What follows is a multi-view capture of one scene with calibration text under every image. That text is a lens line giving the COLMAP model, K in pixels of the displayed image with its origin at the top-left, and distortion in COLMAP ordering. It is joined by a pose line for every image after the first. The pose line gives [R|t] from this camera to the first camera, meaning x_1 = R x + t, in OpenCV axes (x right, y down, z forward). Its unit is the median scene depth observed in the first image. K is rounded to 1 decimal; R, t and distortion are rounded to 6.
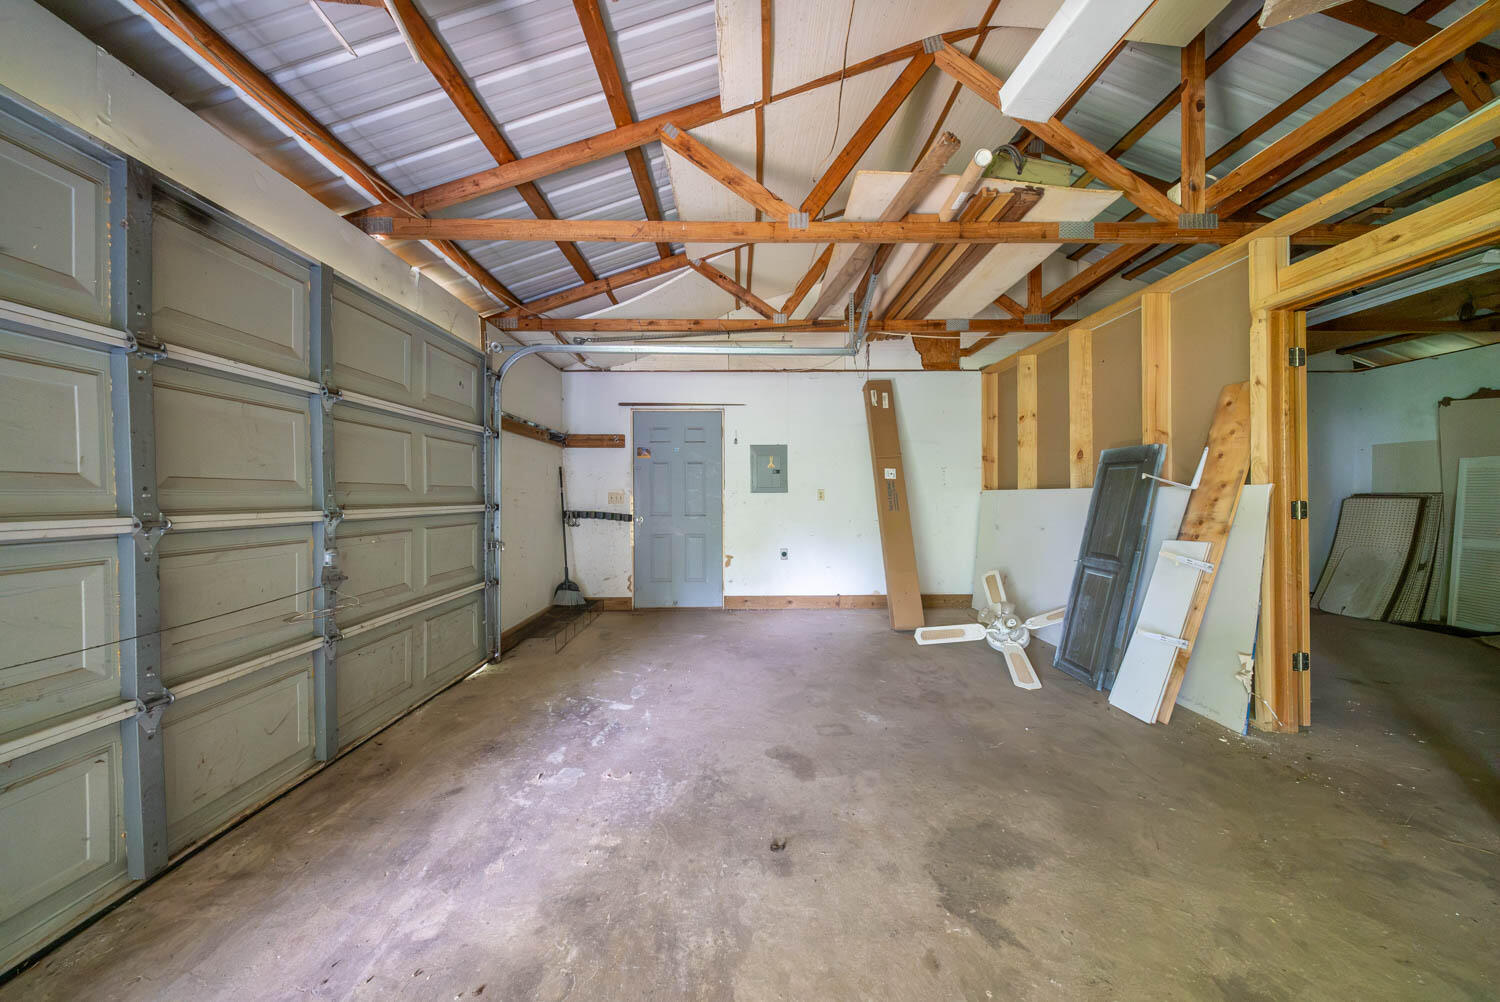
lens RADIAL K [[454.6, 0, 756.1], [0, 454.6, 503.1], [0, 0, 1]] dist [0.006574, -0.000083]
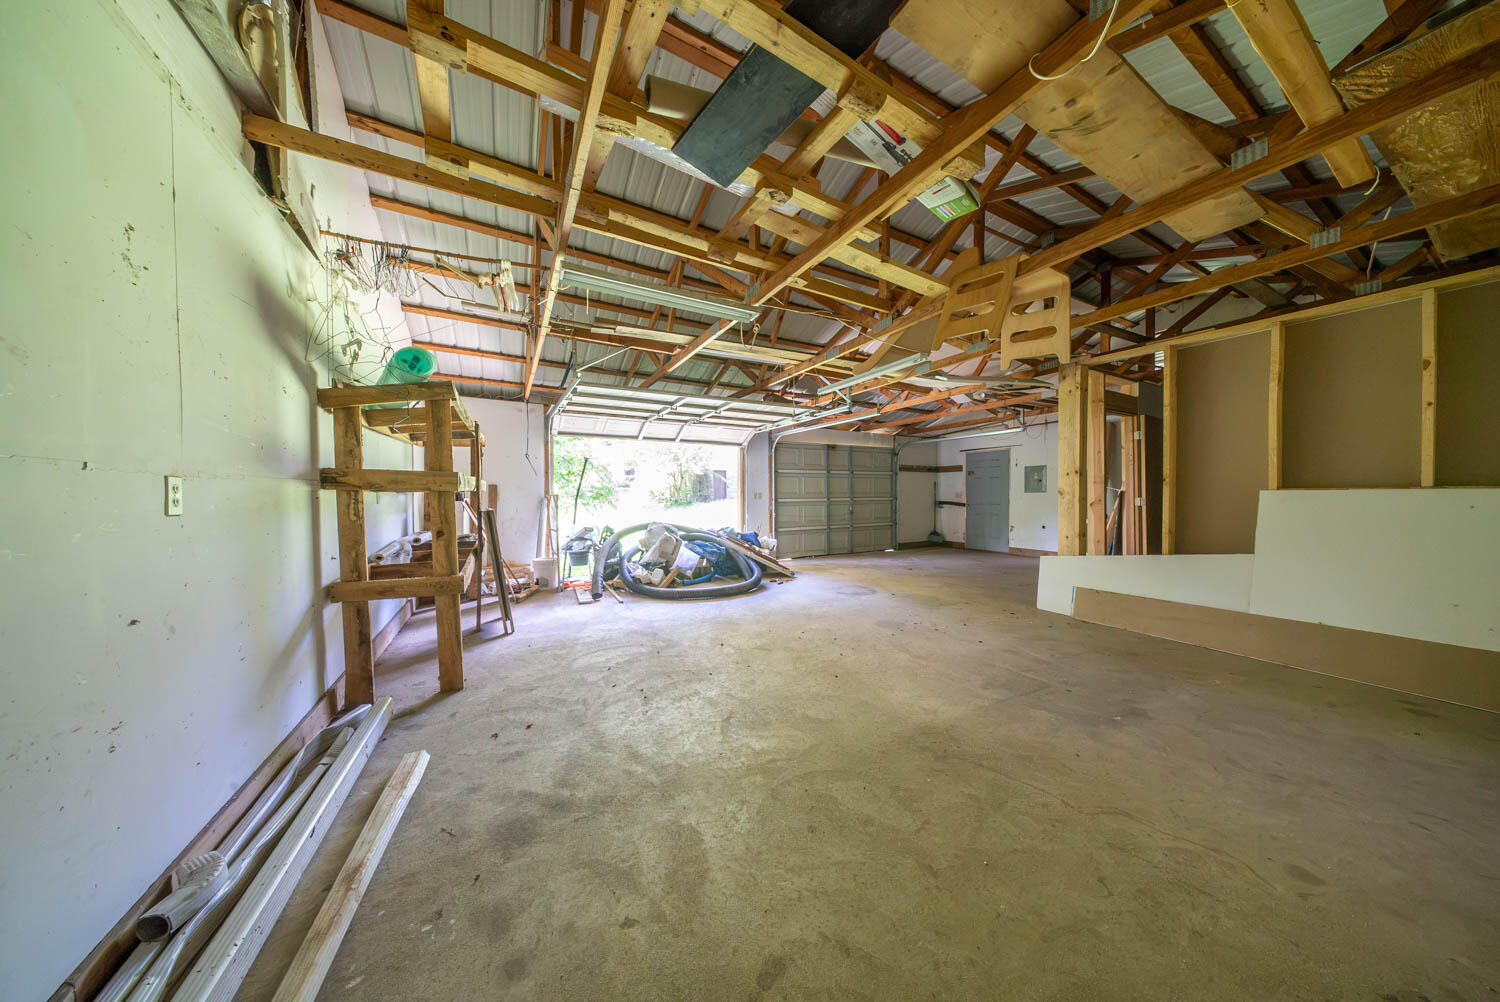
lens RADIAL K [[454.6, 0, 756.1], [0, 454.6, 503.1], [0, 0, 1]] dist [0.006574, -0.000083]
pose [[0.493210, 0.014320, -0.869792, 1.080863], [-0.011440, 0.999885, 0.009975, 0.014737], [0.869835, 0.005030, 0.493317, -0.876582]]
